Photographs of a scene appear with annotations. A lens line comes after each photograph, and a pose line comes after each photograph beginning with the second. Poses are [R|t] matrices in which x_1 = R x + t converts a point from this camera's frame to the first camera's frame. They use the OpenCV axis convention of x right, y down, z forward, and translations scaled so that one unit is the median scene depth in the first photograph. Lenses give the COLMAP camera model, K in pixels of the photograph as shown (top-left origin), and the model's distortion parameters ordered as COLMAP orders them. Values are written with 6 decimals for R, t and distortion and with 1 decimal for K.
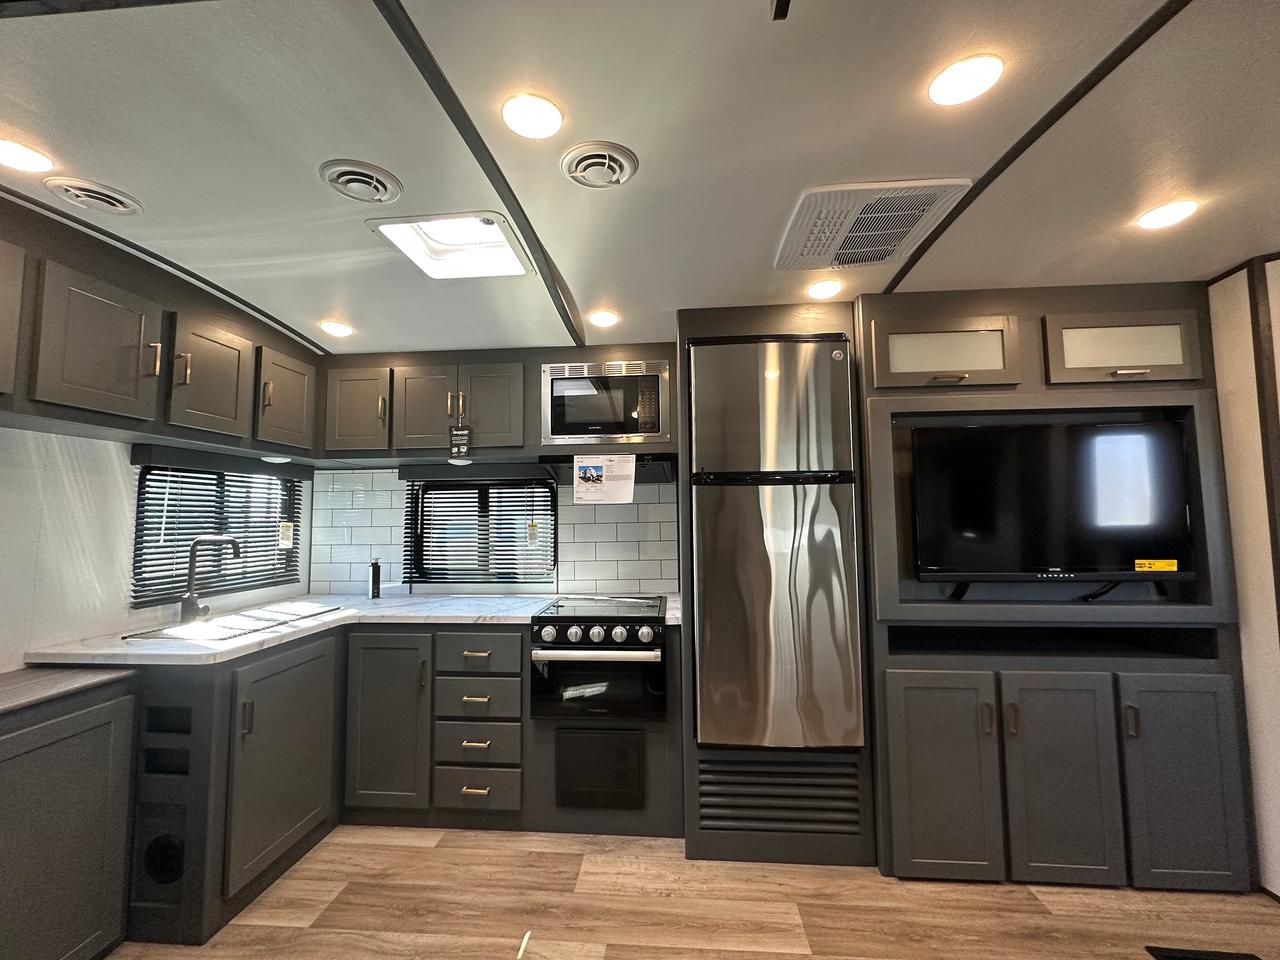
lens RADIAL K [[507.9, 0, 637.0], [0, 507.9, 478.3], [0, 0, 1]] dist [-0.004373, 0.000442]
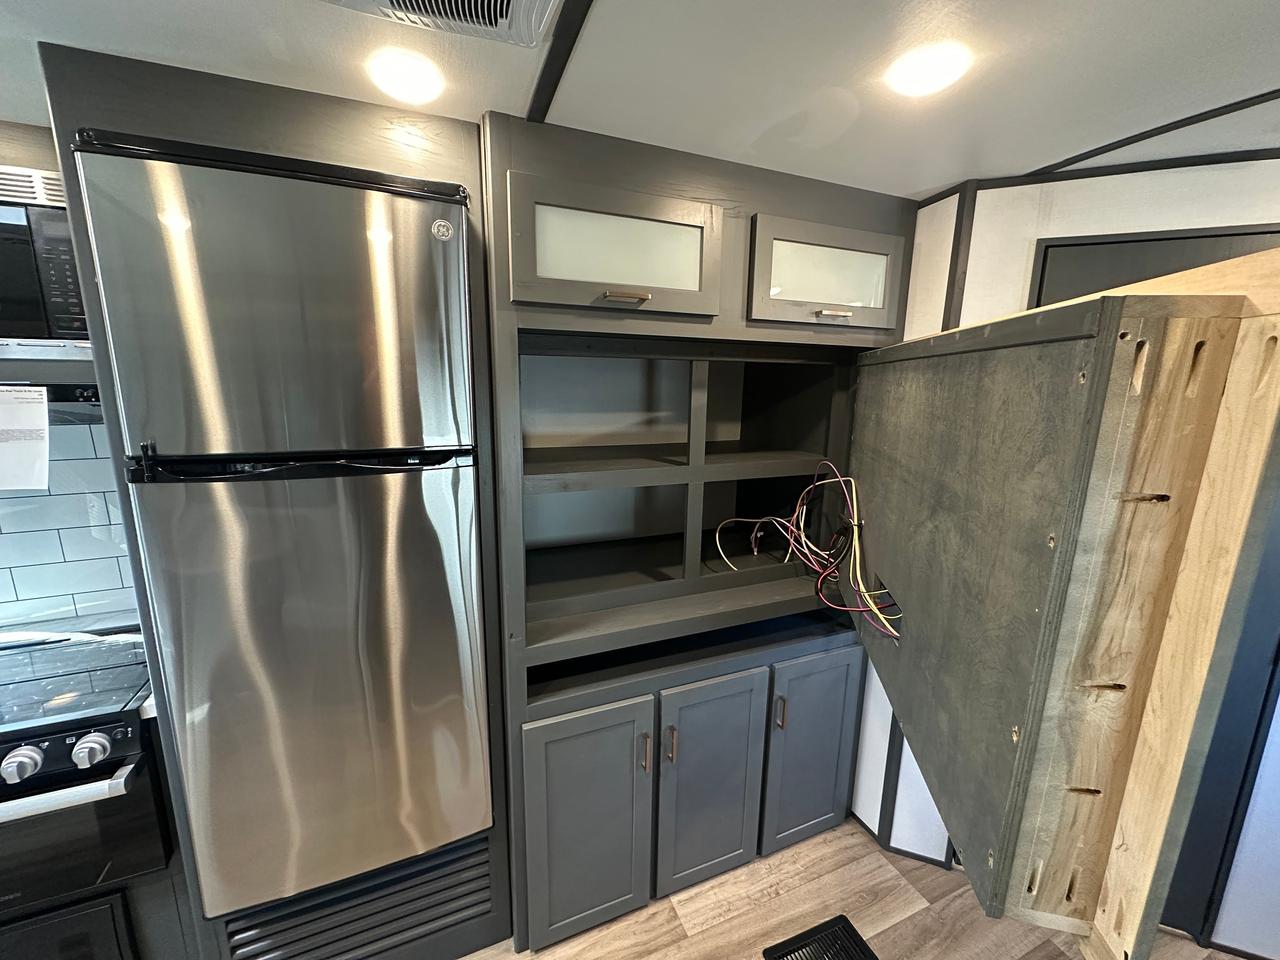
lens RADIAL K [[507.9, 0, 638.0], [0, 507.9, 477.5], [0, 0, 1]] dist [-0.004373, 0.000442]
pose [[0.888287, -0.065364, 0.454614, 0.328038], [-0.055579, 0.967249, 0.247668, -0.137505], [-0.455914, -0.245268, 0.855562, 0.398006]]
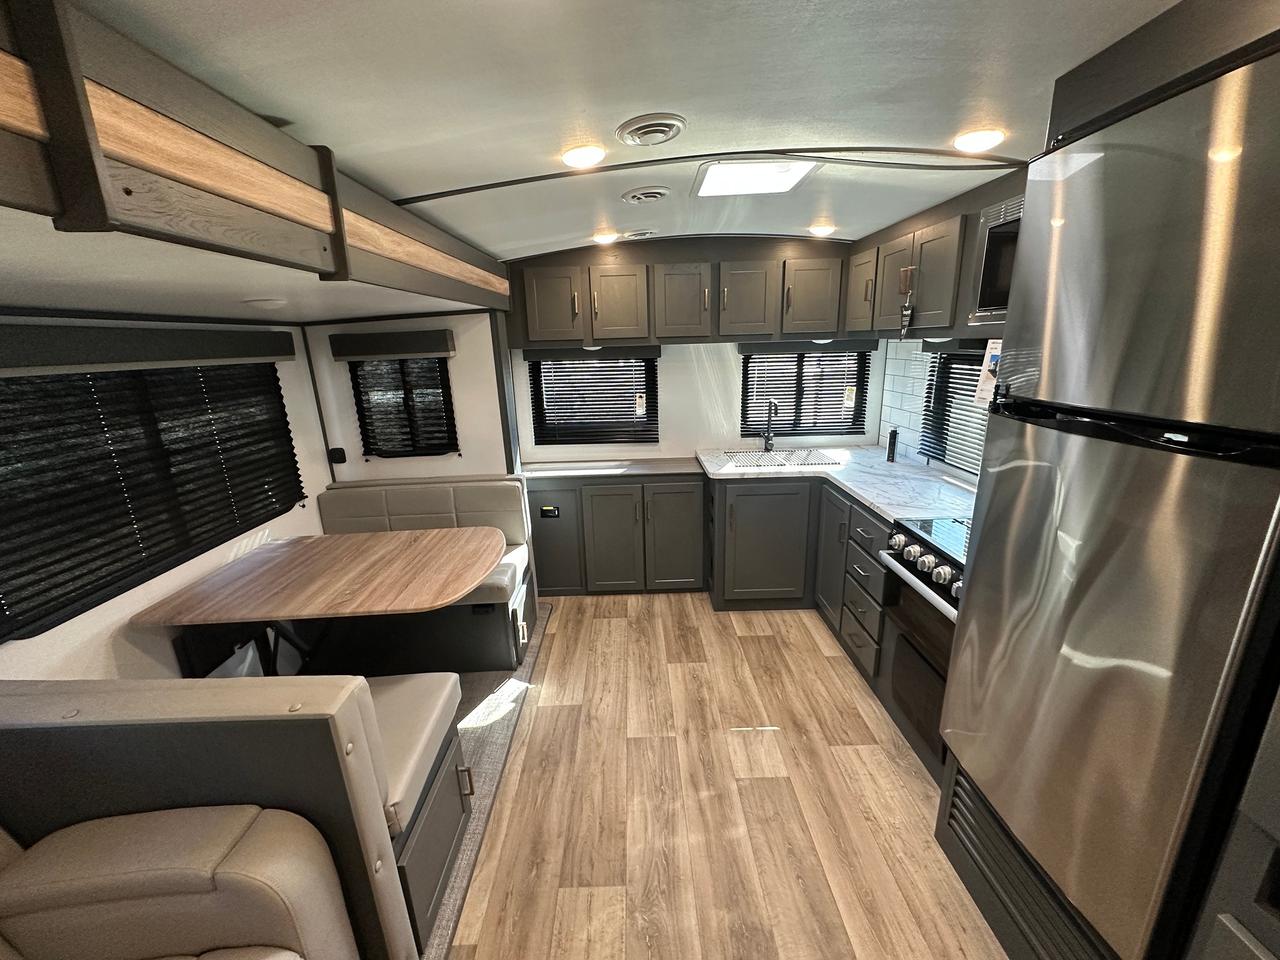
lens RADIAL K [[507.9, 0, 636.6], [0, 507.9, 477.9], [0, 0, 1]] dist [-0.004373, 0.000442]
pose [[0.092113, 0.264313, -0.960028, 0.736588], [0.103529, 0.956360, 0.273236, -0.133520], [0.990352, -0.124560, 0.060729, 0.519245]]
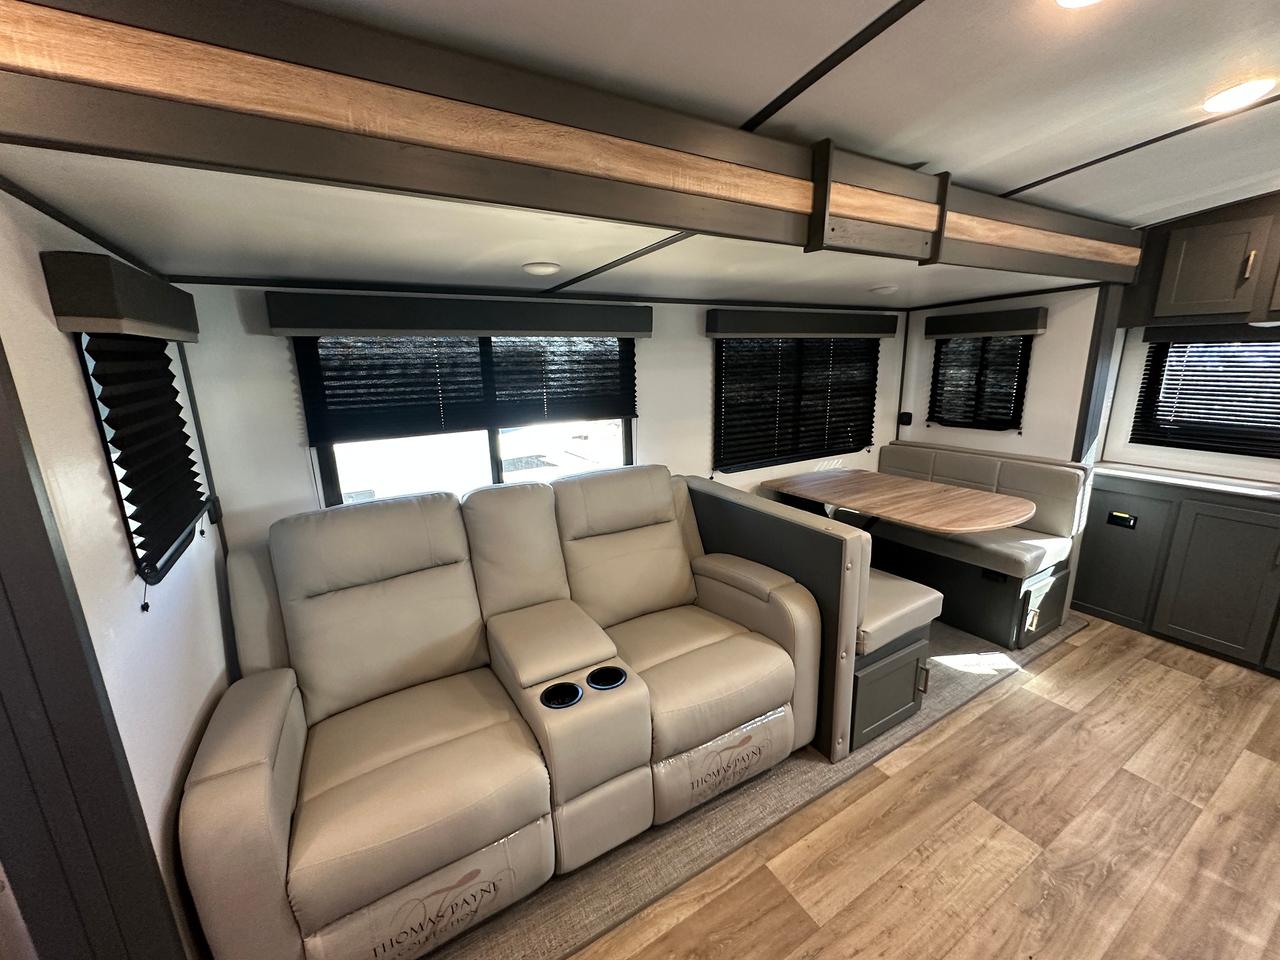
lens RADIAL K [[507.9, 0, 637.9], [0, 507.9, 477.6], [0, 0, 1]] dist [-0.004373, 0.000442]
pose [[-0.818216, 0.158318, -0.552683, 1.013208], [0.069843, 0.981589, 0.177780, -0.060533], [0.570653, 0.106862, -0.814209, 0.693934]]
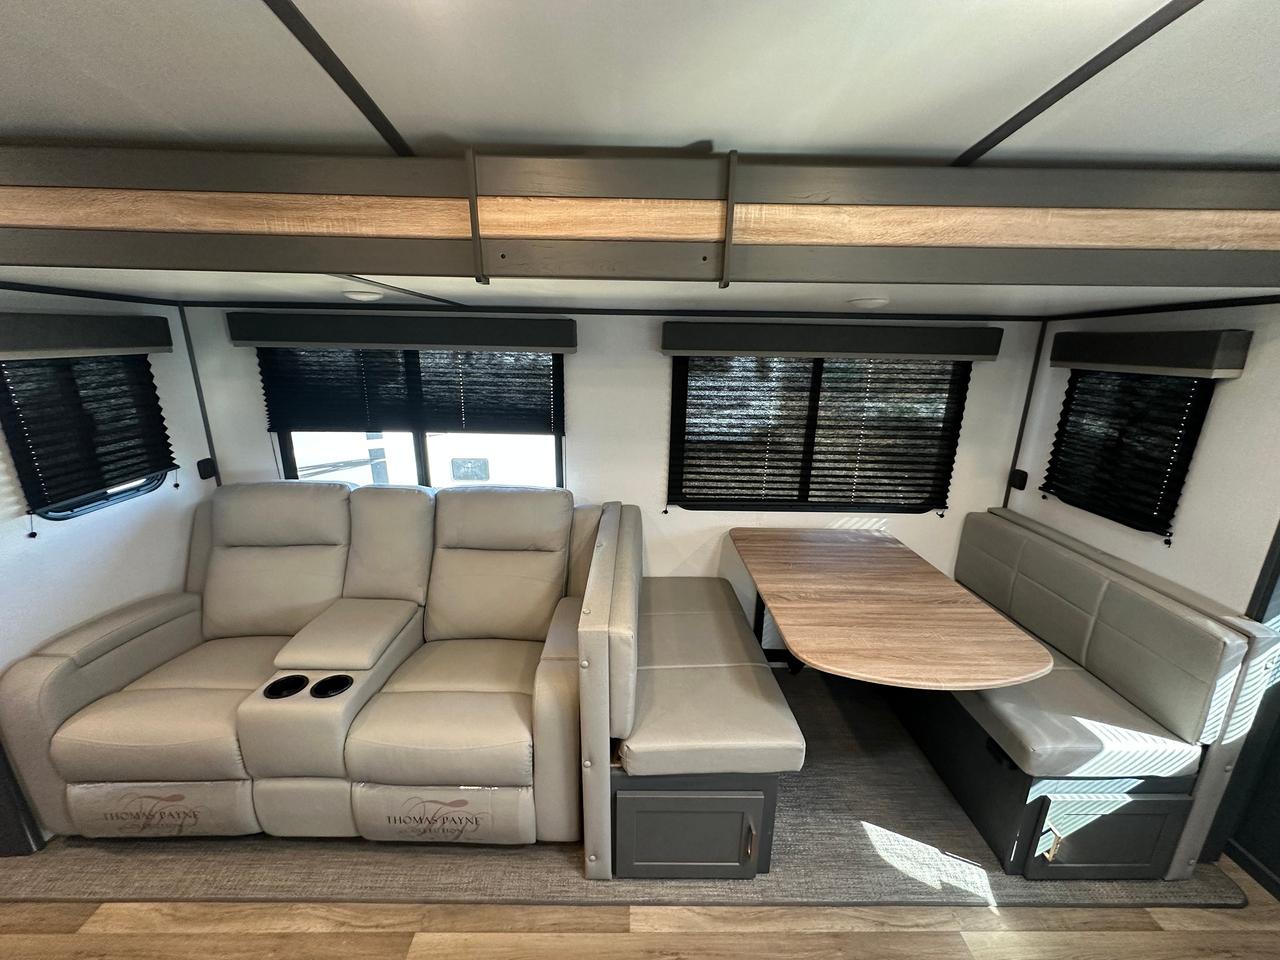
lens RADIAL K [[507.9, 0, 640.3], [0, 507.9, 478.1], [0, 0, 1]] dist [-0.004373, 0.000442]
pose [[-0.995827, 0.016680, -0.089726, 0.226726], [-0.002009, 0.978913, 0.204267, -0.130901], [0.091241, 0.203595, -0.974794, 0.855483]]
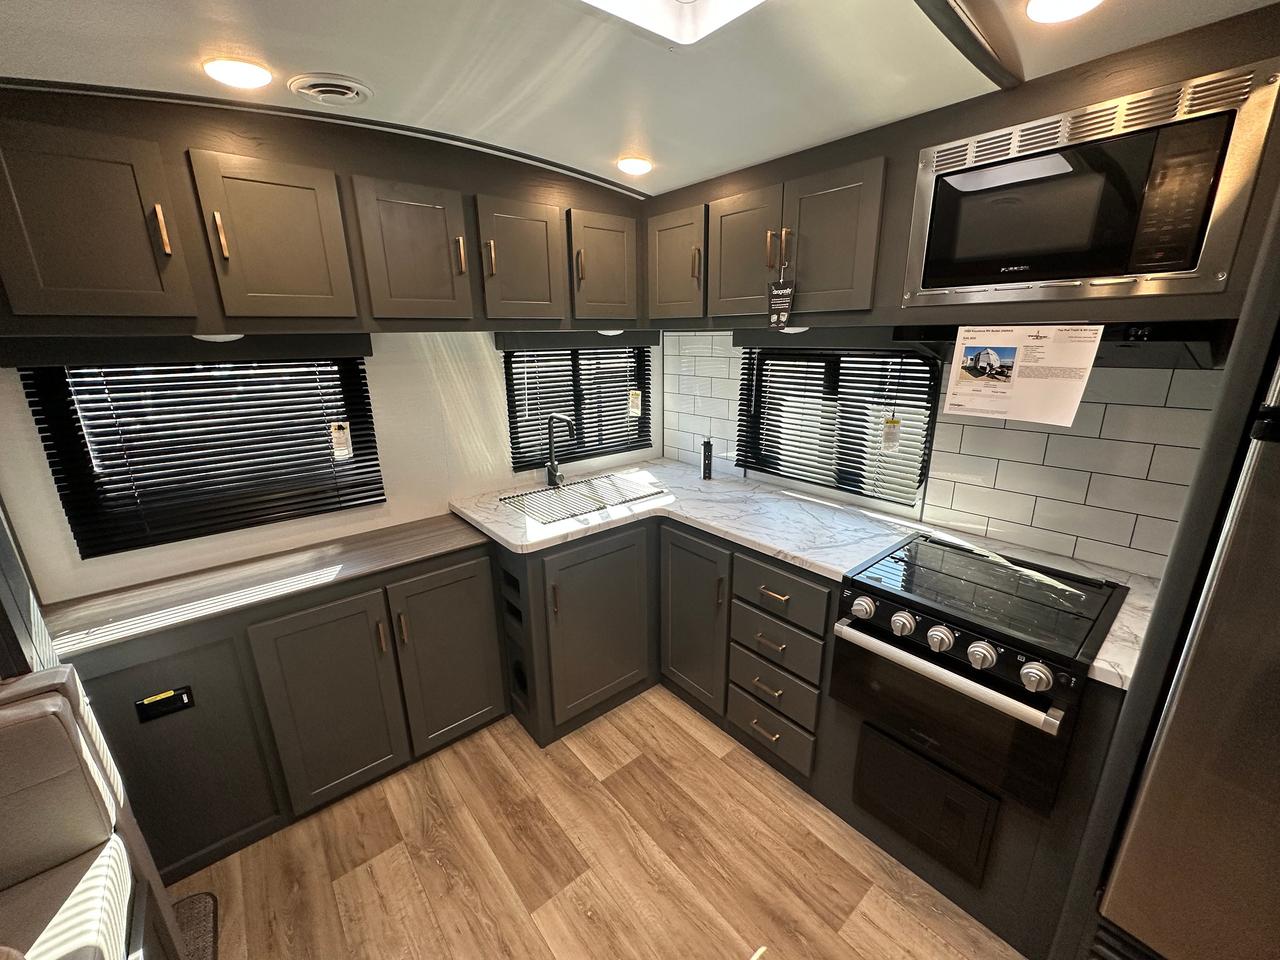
lens RADIAL K [[507.9, 0, 637.6], [0, 507.9, 477.9], [0, 0, 1]] dist [-0.004373, 0.000442]
pose [[0.697623, 0.196846, -0.688893, 0.056226], [0.060365, 0.941949, 0.330285, -0.115717], [0.713918, -0.272000, 0.645242, 0.428550]]
